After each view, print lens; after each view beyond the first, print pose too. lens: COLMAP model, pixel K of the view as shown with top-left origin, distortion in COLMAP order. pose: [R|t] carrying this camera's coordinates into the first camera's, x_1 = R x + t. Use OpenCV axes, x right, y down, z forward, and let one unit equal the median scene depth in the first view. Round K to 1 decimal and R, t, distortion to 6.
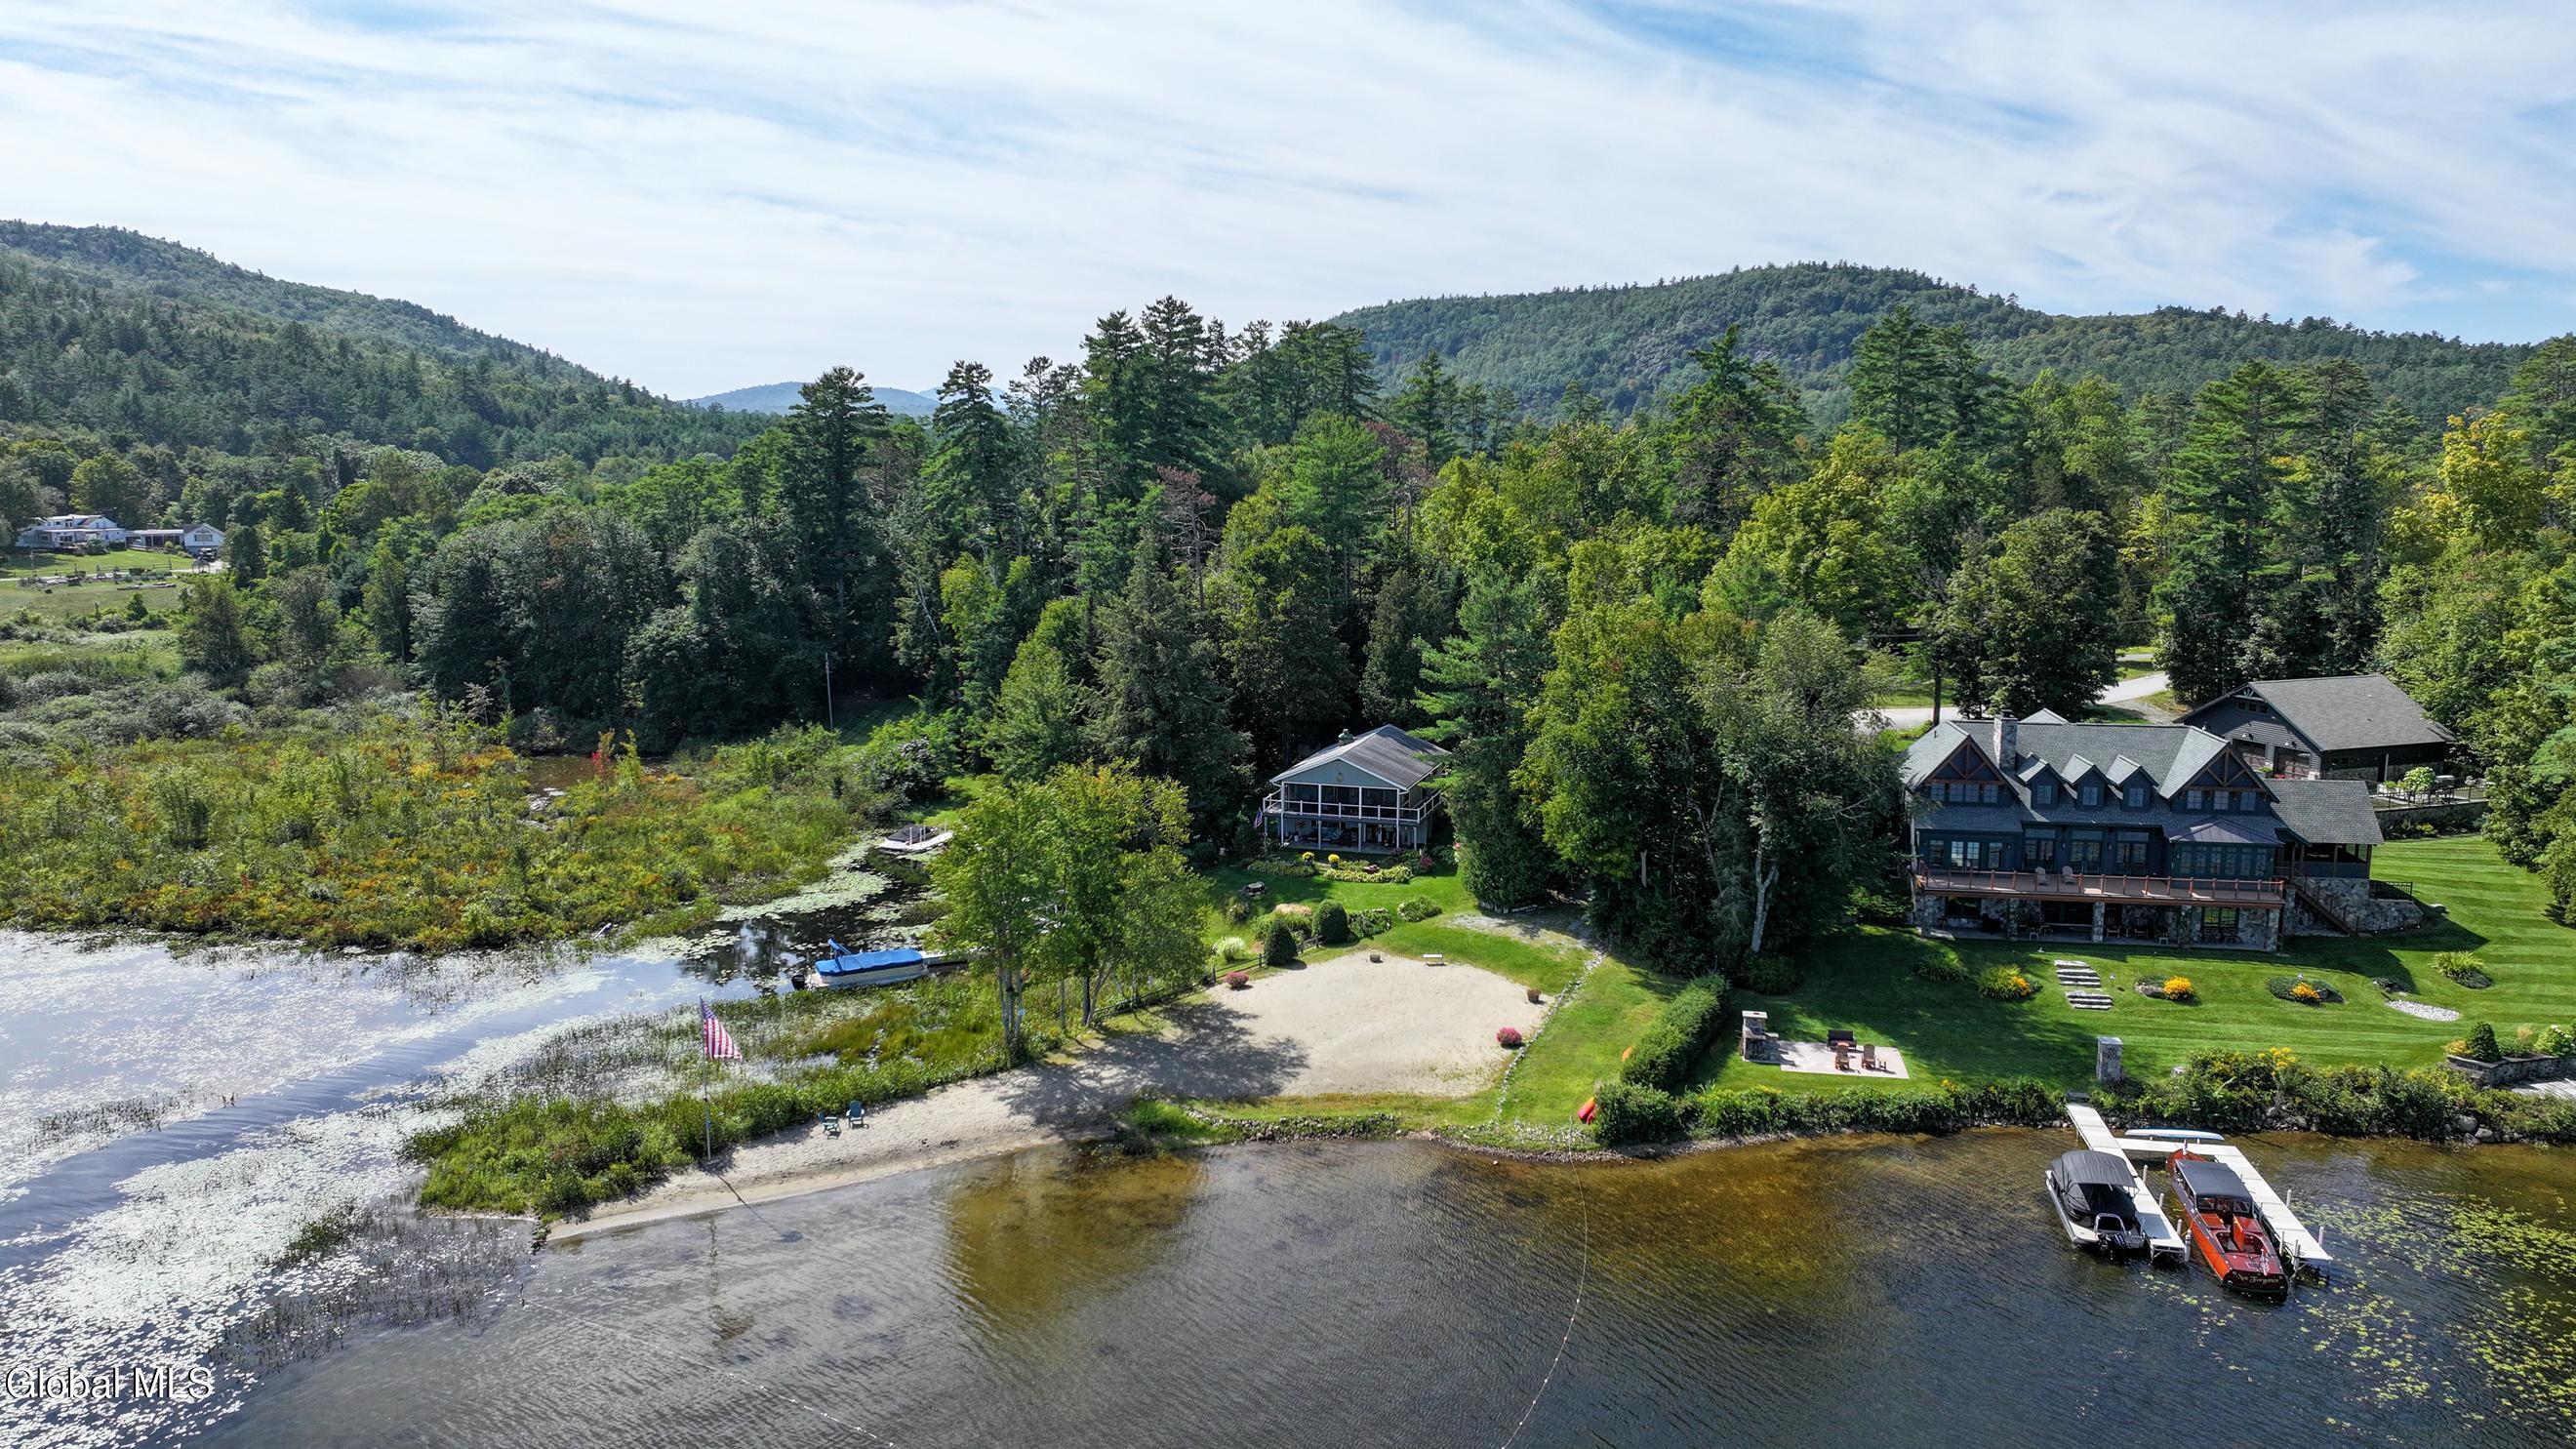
lens RADIAL K [[1783.0, 0, 1280.6], [0, 1783.0, 736.6], [0, 0, 1]] dist [0.002060, 0.004447]
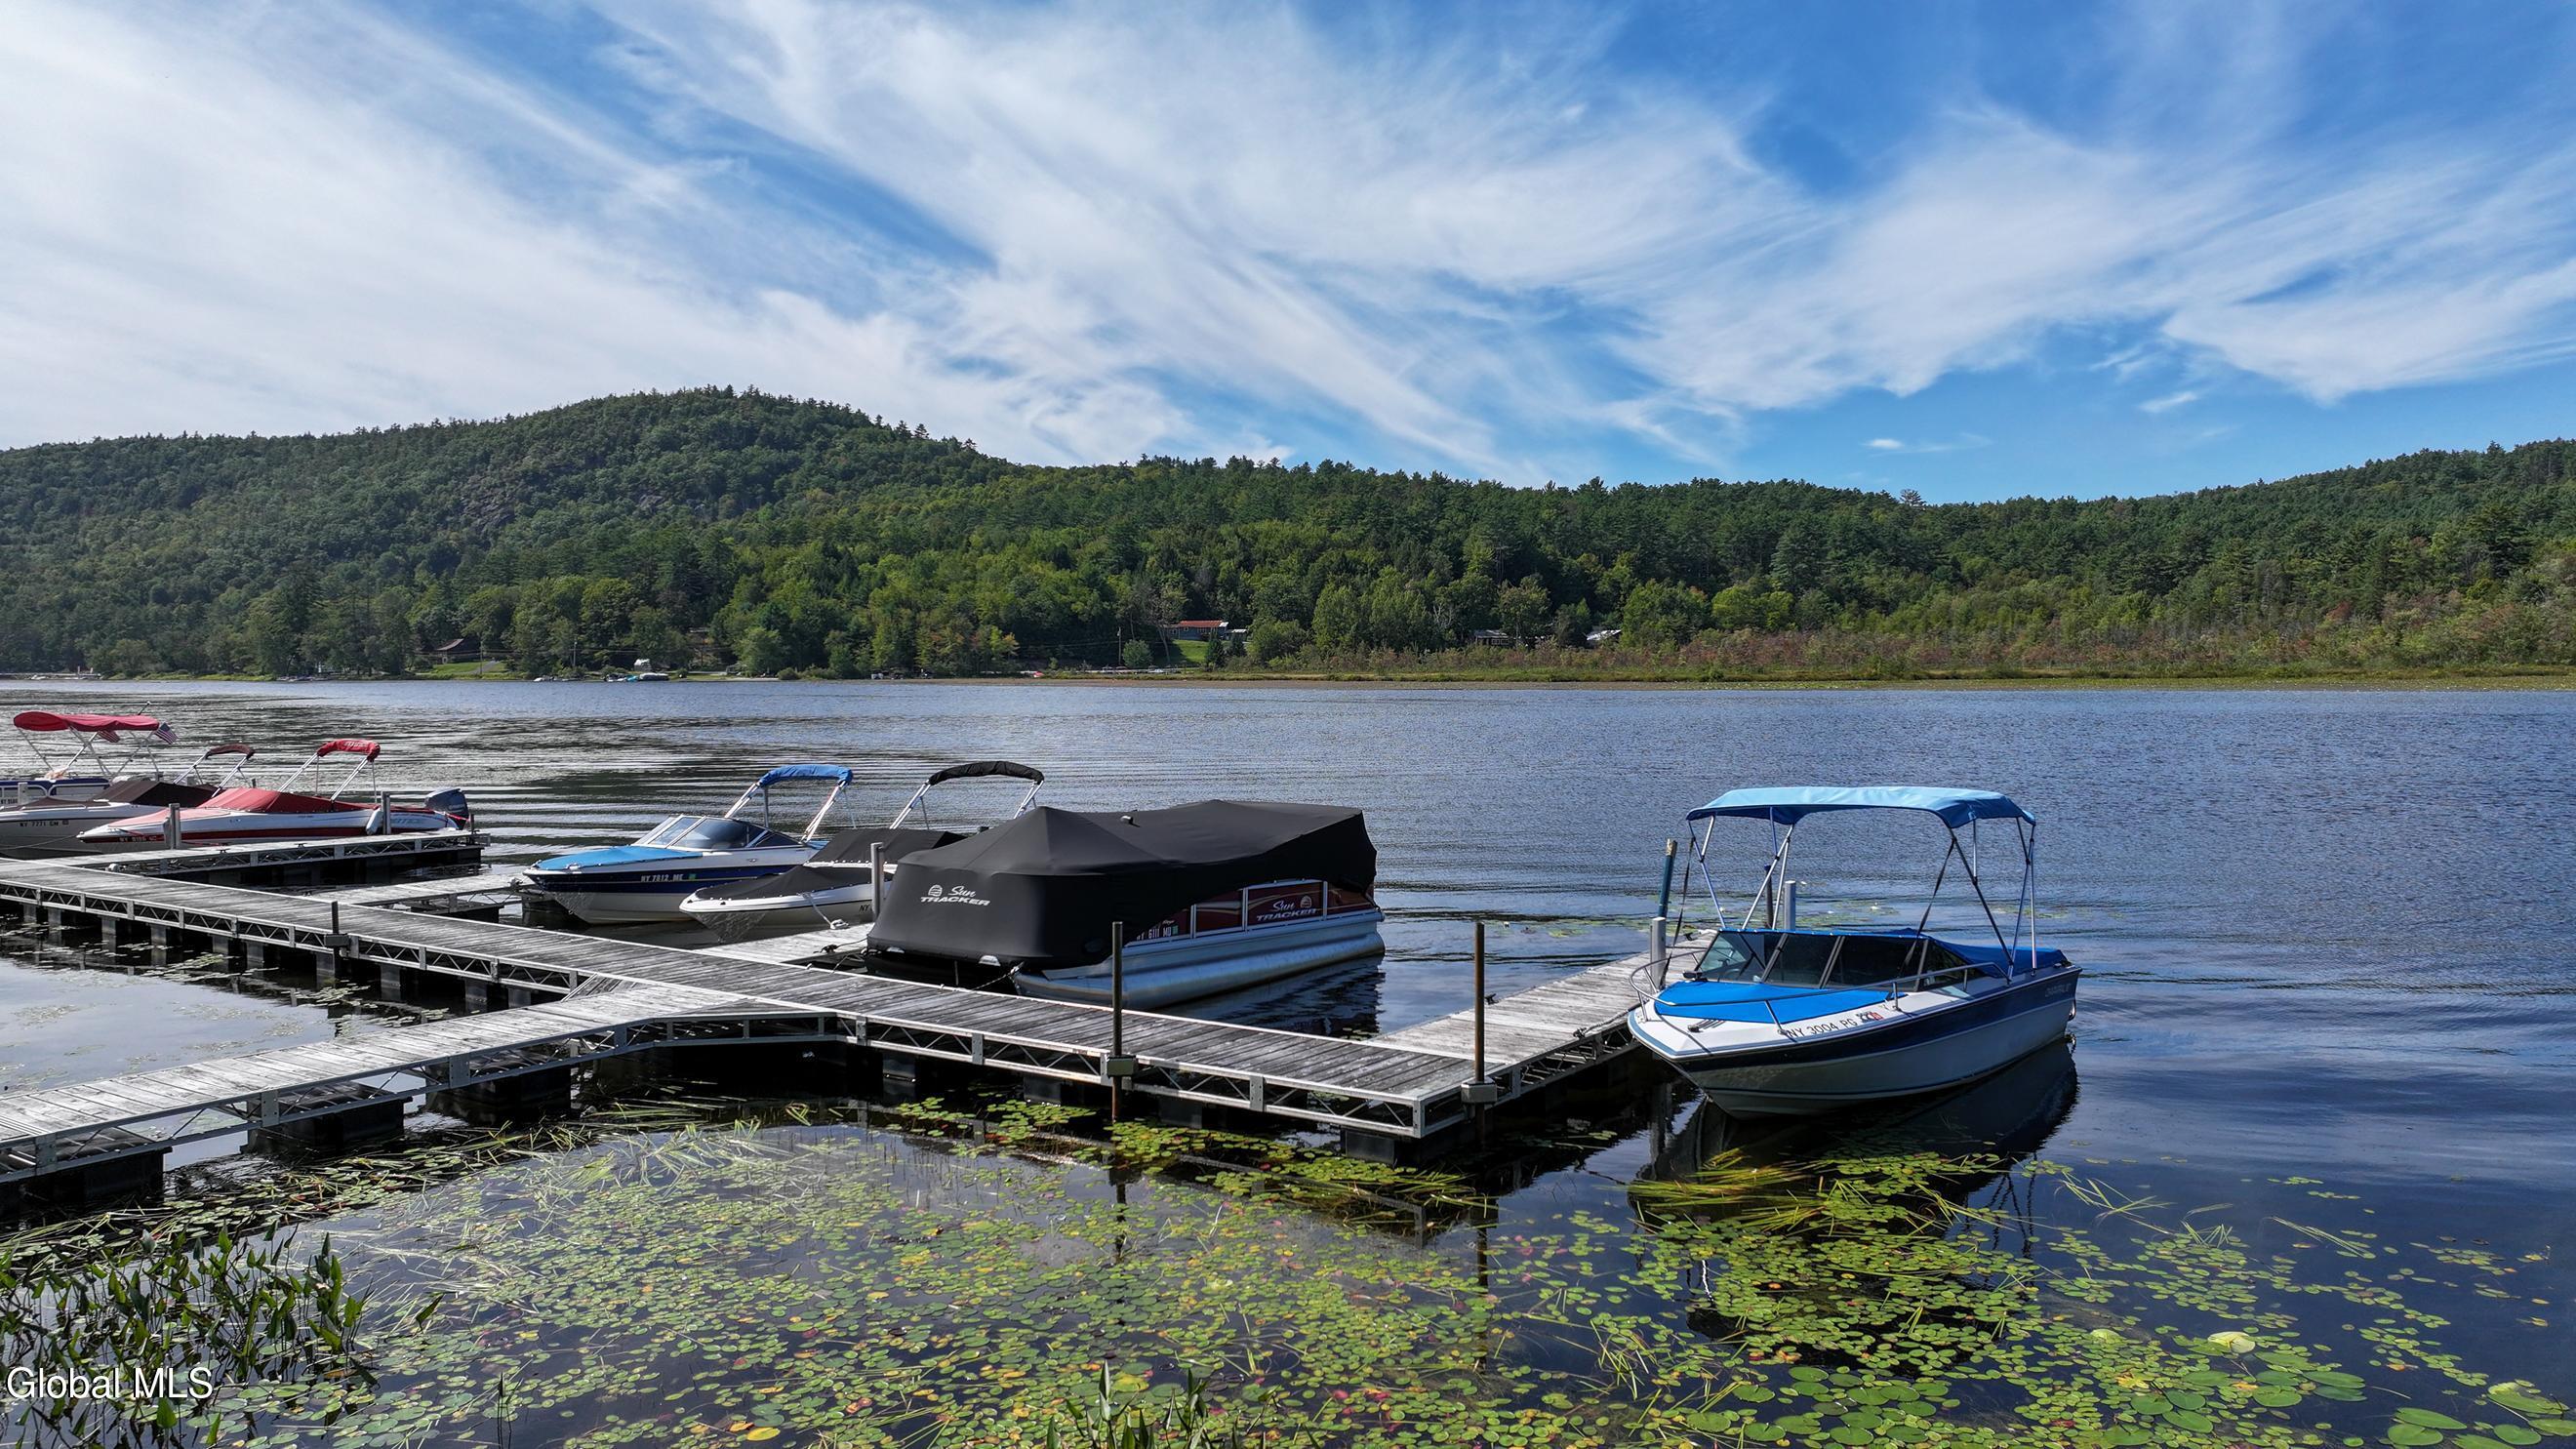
lens RADIAL K [[1783.0, 0, 1280.6], [0, 1783.0, 736.6], [0, 0, 1]] dist [0.002060, 0.004447]
pose [[0.834926, -0.031321, 0.549470, 0.949389], [0.098854, 0.990677, -0.093740, -0.324045], [-0.541412, 0.132583, 0.830238, 3.140877]]
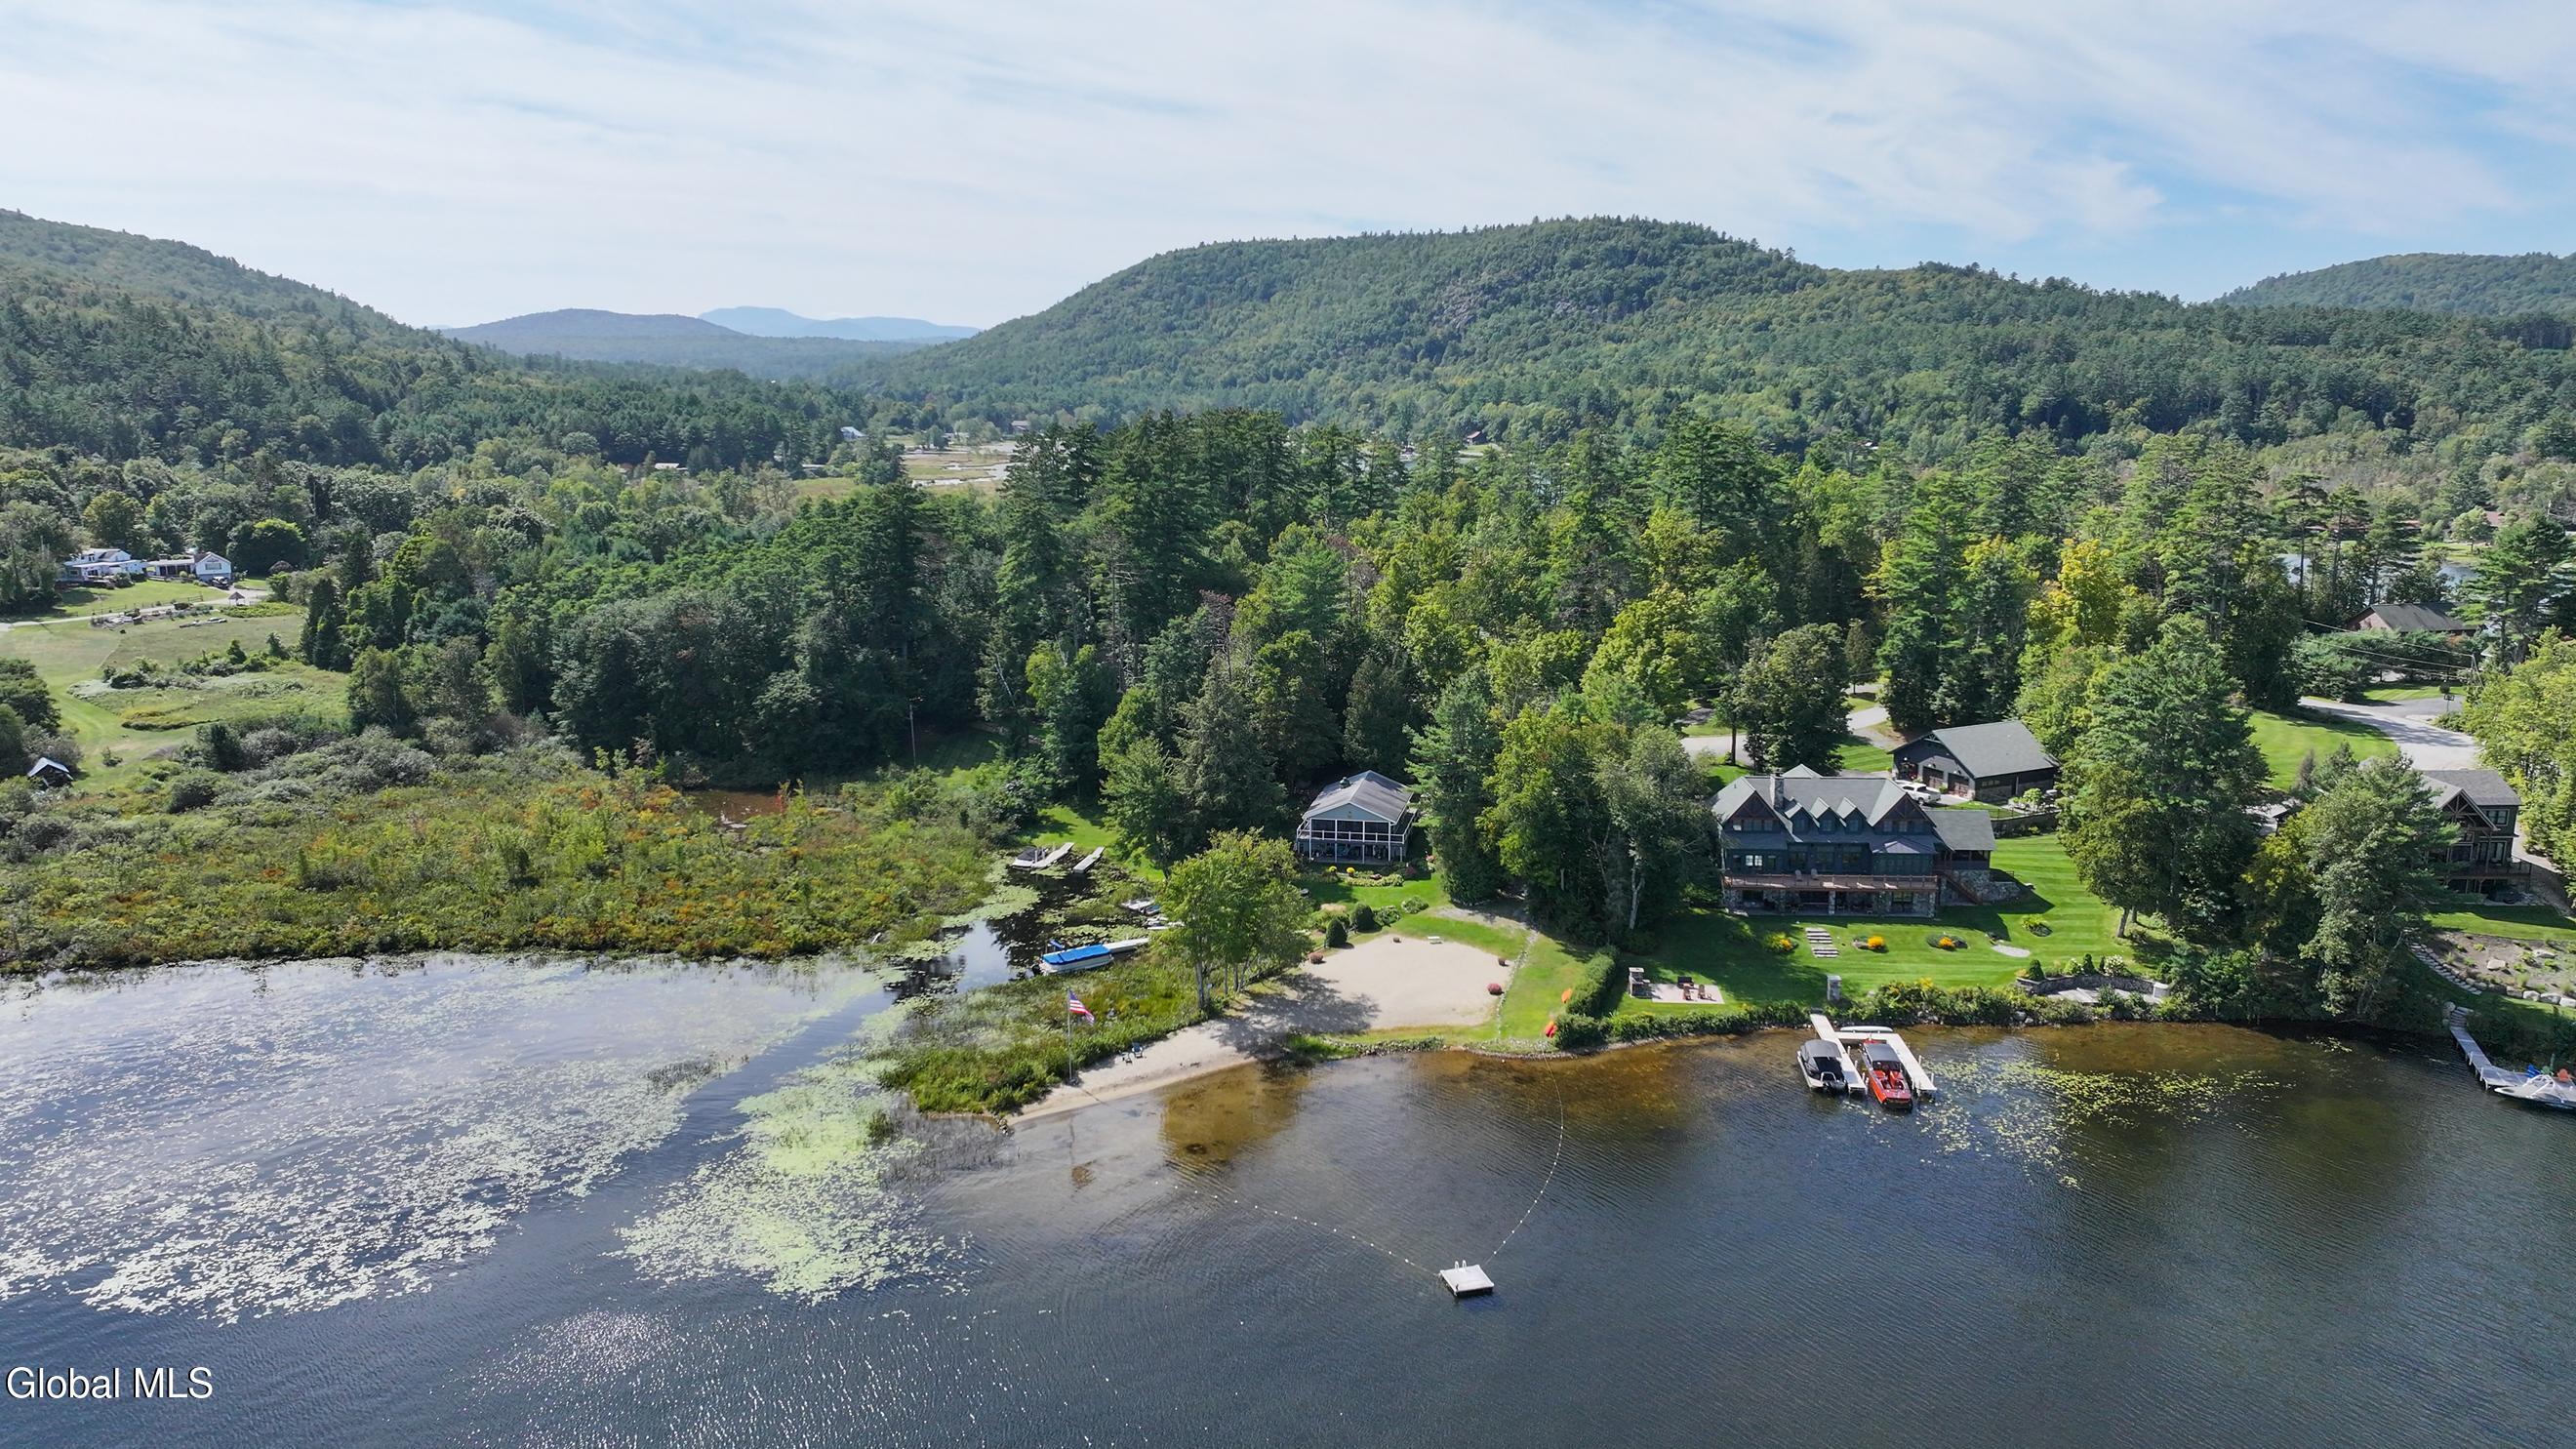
lens RADIAL K [[1783.0, 0, 1280.6], [0, 1783.0, 736.6], [0, 0, 1]] dist [0.002060, 0.004447]
pose [[0.993897, -0.025724, 0.107272, -0.163975], [0.021195, 0.998844, 0.043156, -0.097052], [-0.108258, -0.040619, 0.993293, -0.426532]]
